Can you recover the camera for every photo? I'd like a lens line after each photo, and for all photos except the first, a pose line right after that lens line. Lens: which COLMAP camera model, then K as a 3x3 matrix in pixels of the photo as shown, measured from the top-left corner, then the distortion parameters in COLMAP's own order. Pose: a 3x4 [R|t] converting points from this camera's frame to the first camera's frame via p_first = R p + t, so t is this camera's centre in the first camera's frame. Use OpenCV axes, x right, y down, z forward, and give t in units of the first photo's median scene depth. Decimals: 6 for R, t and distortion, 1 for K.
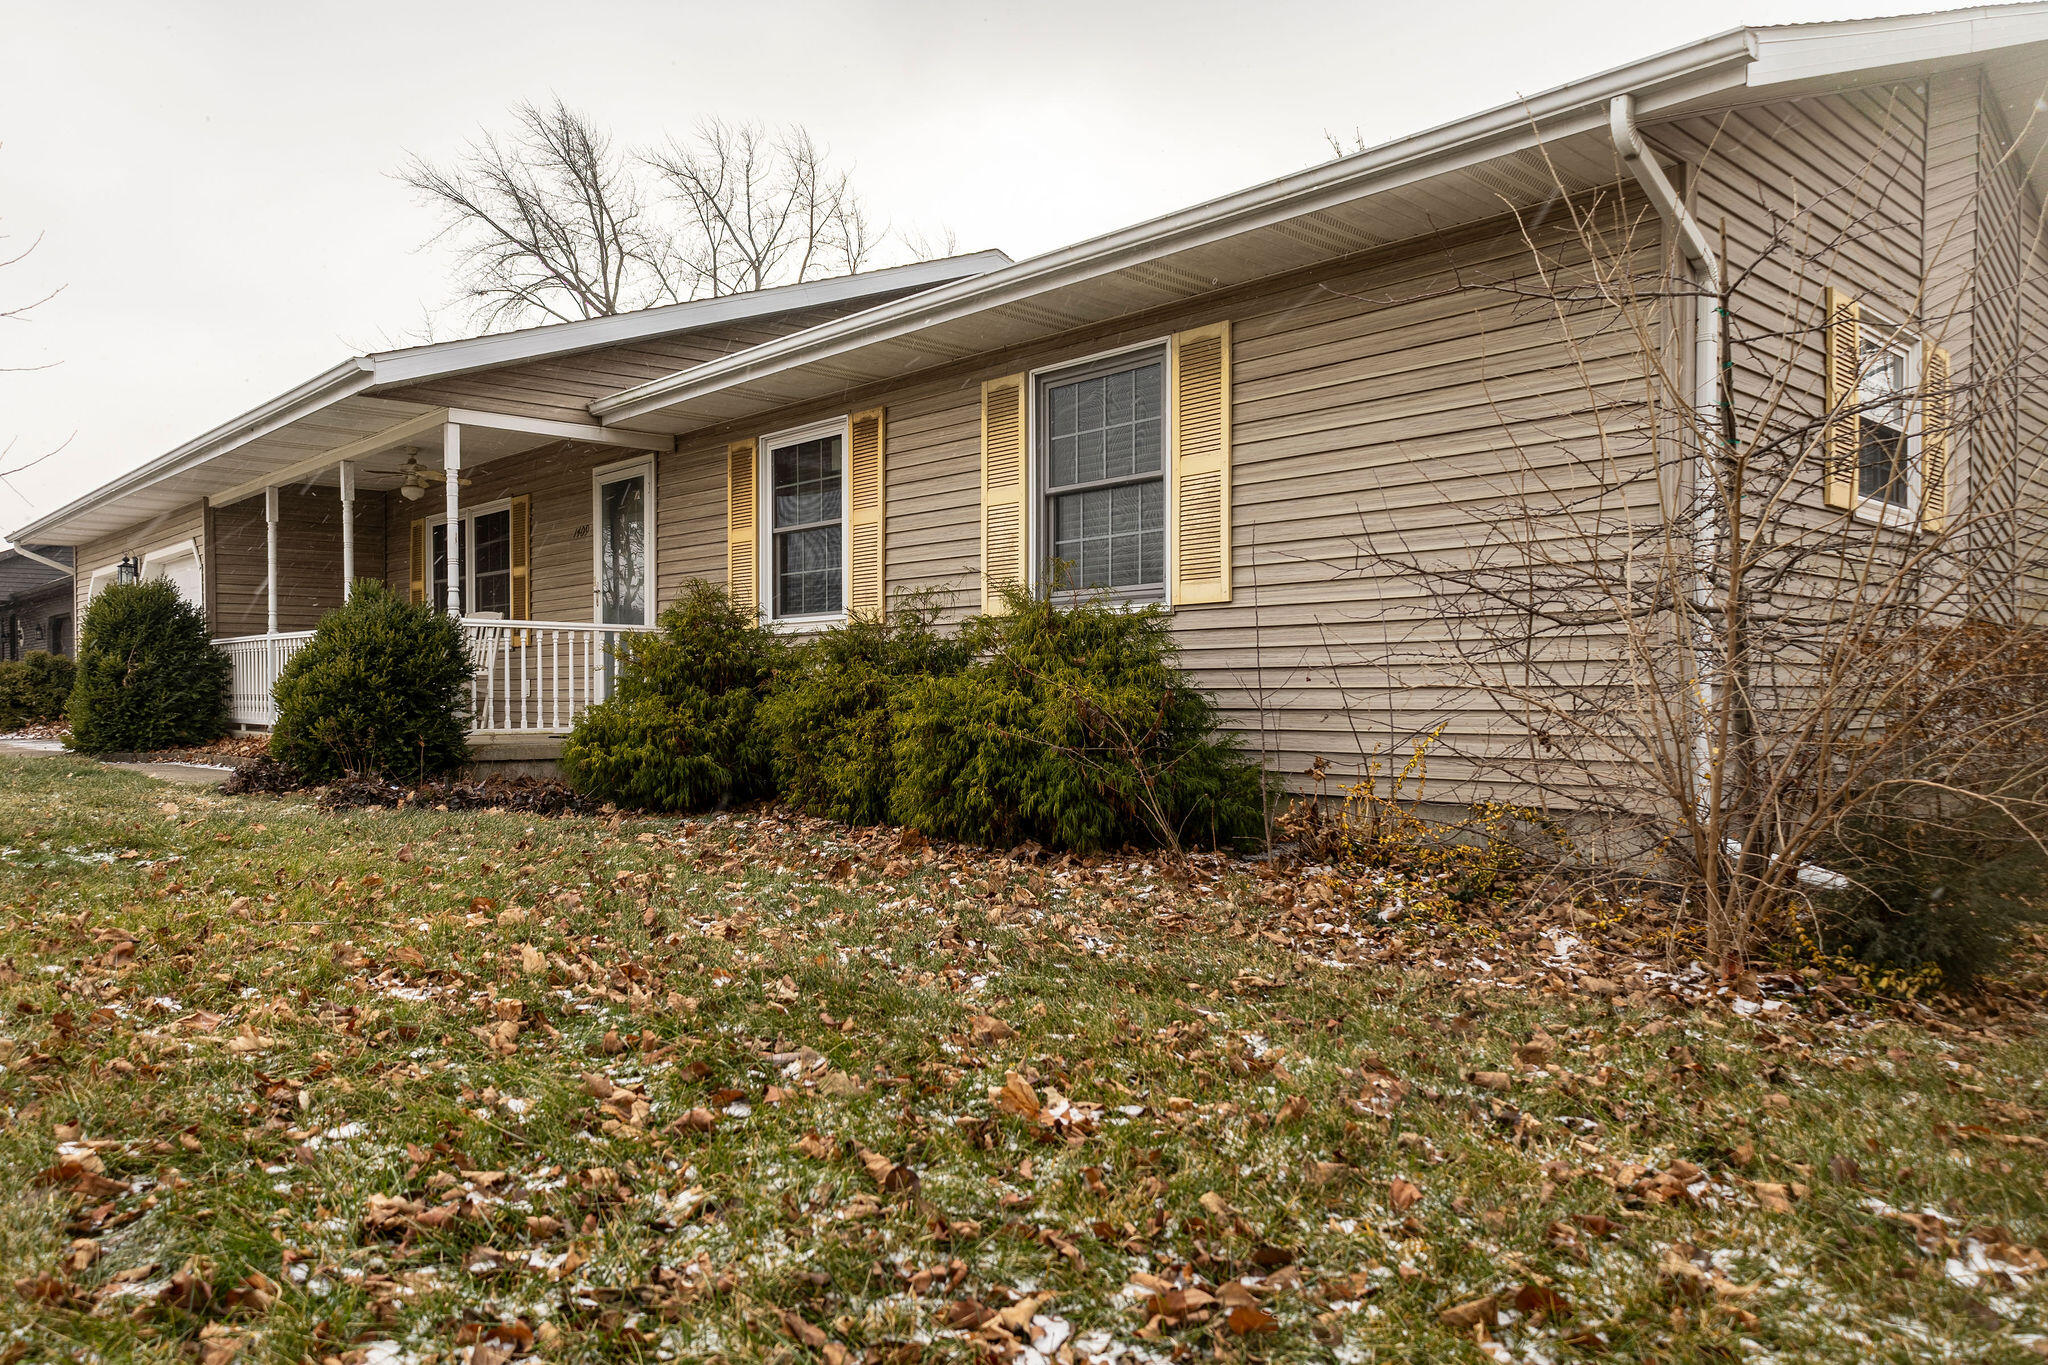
lens RADIAL K [[1413.8, 0, 961.5], [0, 1413.8, 704.3], [0, 0, 1]] dist [-0.009744, 0.014715]
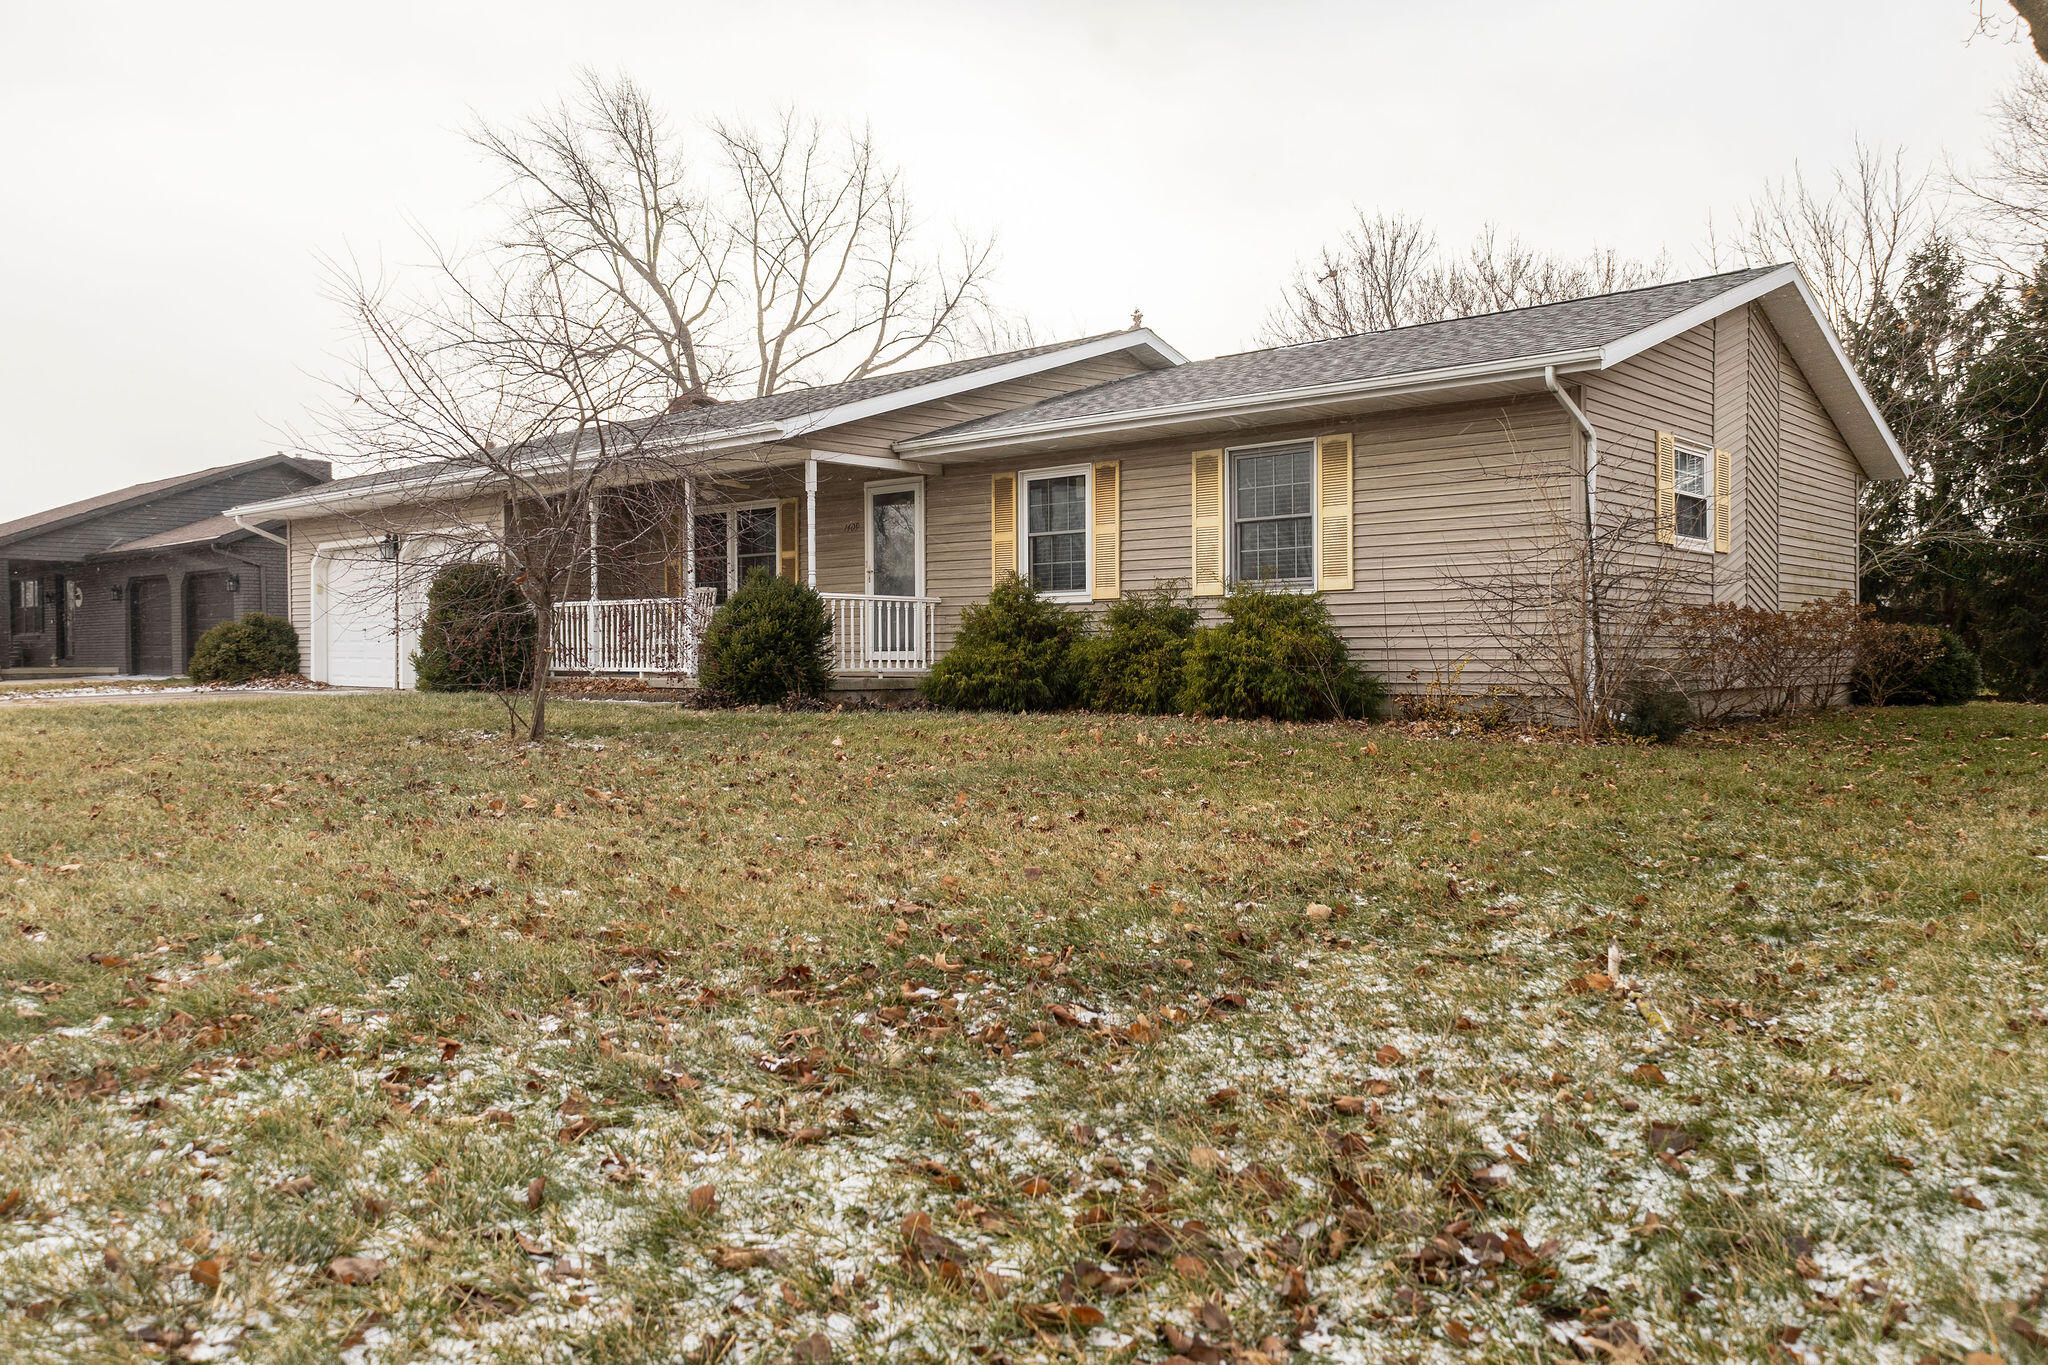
lens RADIAL K [[1413.8, 0, 1195.4], [0, 1413.8, 658.7], [0, 0, 1]] dist [-0.009744, 0.014715]
pose [[0.986938, -0.003659, 0.161061, -0.258511], [0.004323, 0.999984, -0.003769, 0.018613], [-0.161044, 0.004416, 0.986937, -0.643369]]
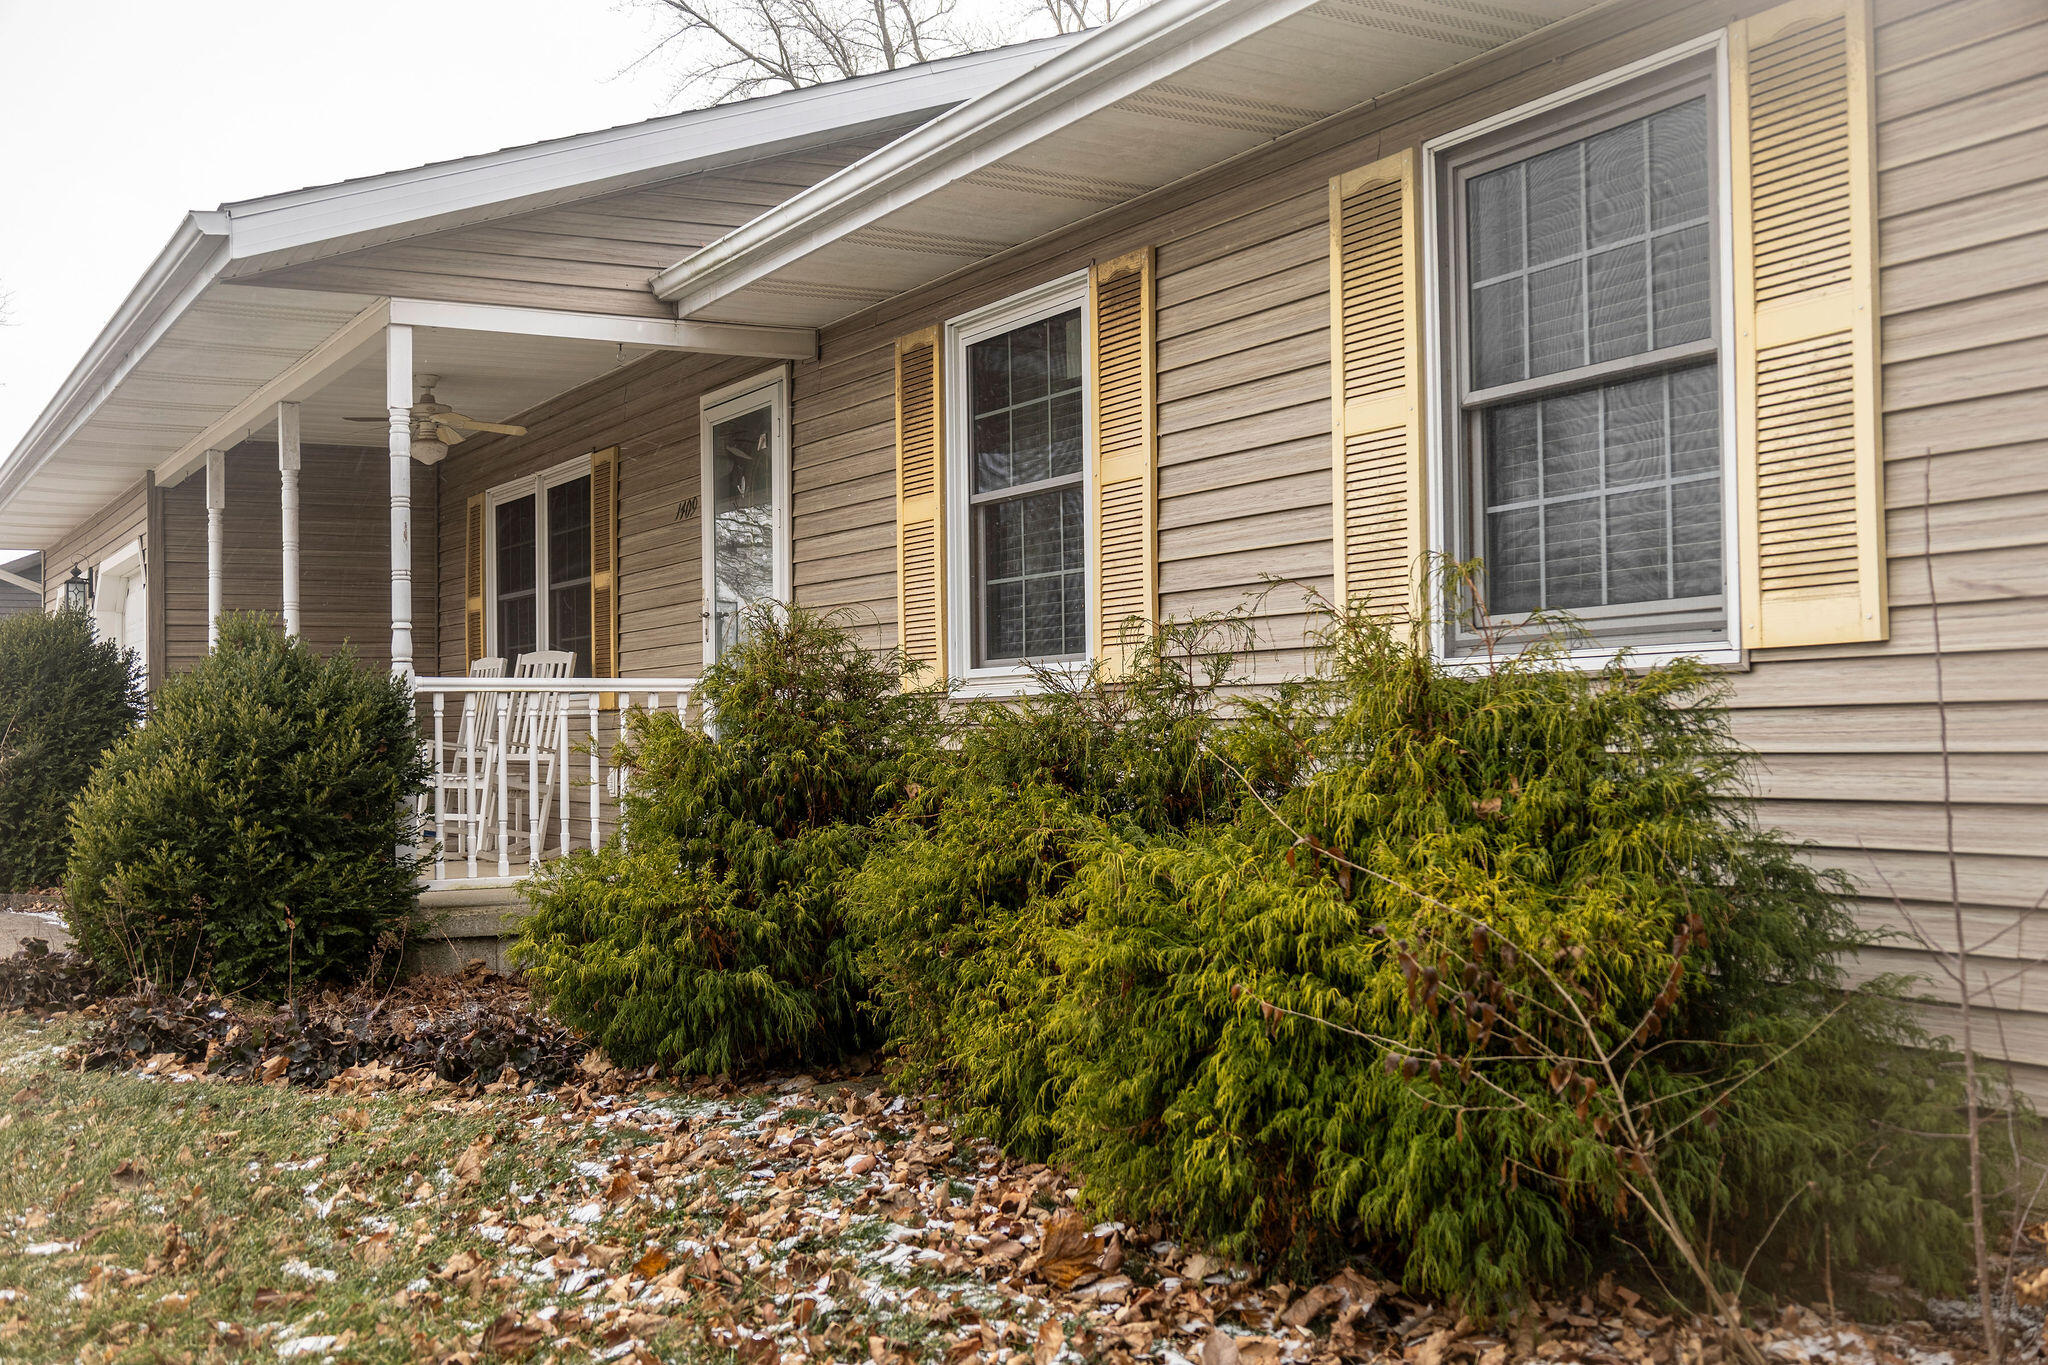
lens RADIAL K [[2181.9, 0, 1018.2], [0, 2181.9, 676.9], [0, 0, 1]] dist [0.014926, 0.000000]
pose [[0.978476, -0.018026, -0.205570, 0.063089], [0.011243, 0.999355, -0.034117, -0.037384], [0.206052, 0.031071, 0.978048, 0.274313]]
